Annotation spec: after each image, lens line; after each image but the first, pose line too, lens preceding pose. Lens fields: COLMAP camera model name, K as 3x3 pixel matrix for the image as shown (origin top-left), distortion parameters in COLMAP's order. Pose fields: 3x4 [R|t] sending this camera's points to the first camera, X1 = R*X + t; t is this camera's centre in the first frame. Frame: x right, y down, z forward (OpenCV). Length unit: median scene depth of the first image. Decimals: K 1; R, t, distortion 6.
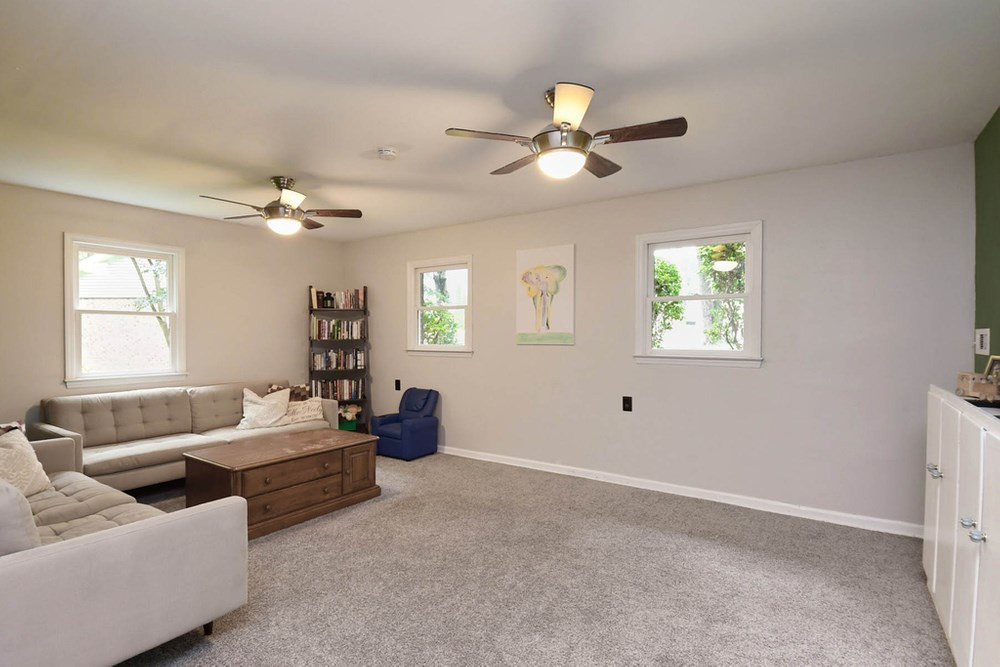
lens RADIAL K [[480.7, 0, 498.8], [0, 480.7, 339.9], [0, 0, 1]] dist [0.001618, 0.000121]
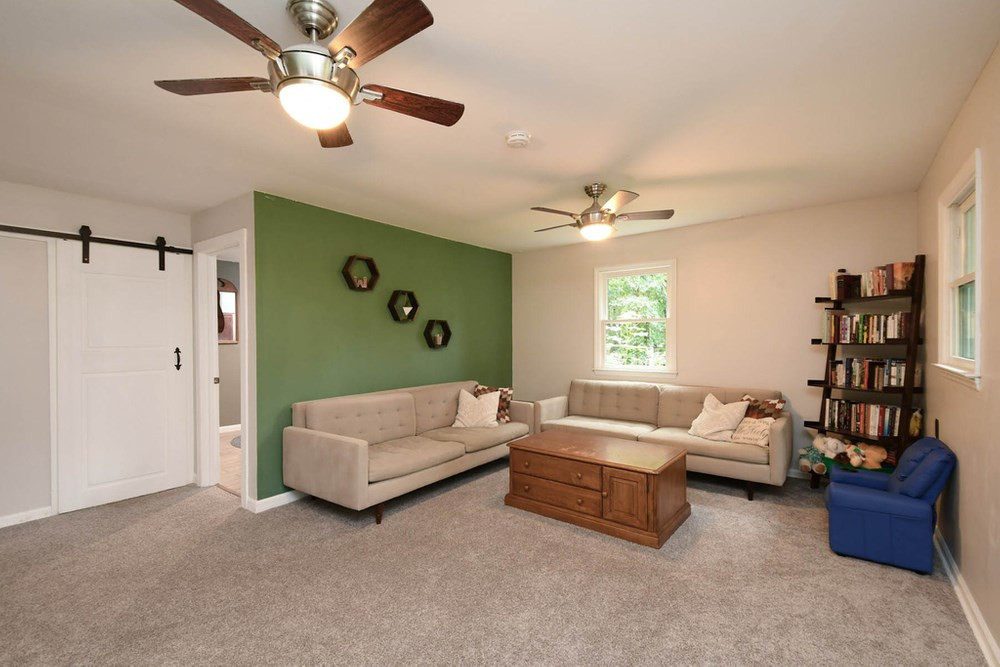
lens RADIAL K [[452.0, 0, 498.0], [0, 452.0, 334.4], [0, 0, 1]] dist [0.002113, -0.000241]
pose [[-0.061330, -0.004135, -0.998109, 0.368442], [-0.003622, 0.999986, -0.003921, -0.010123], [0.998111, 0.003375, -0.061344, 0.597932]]
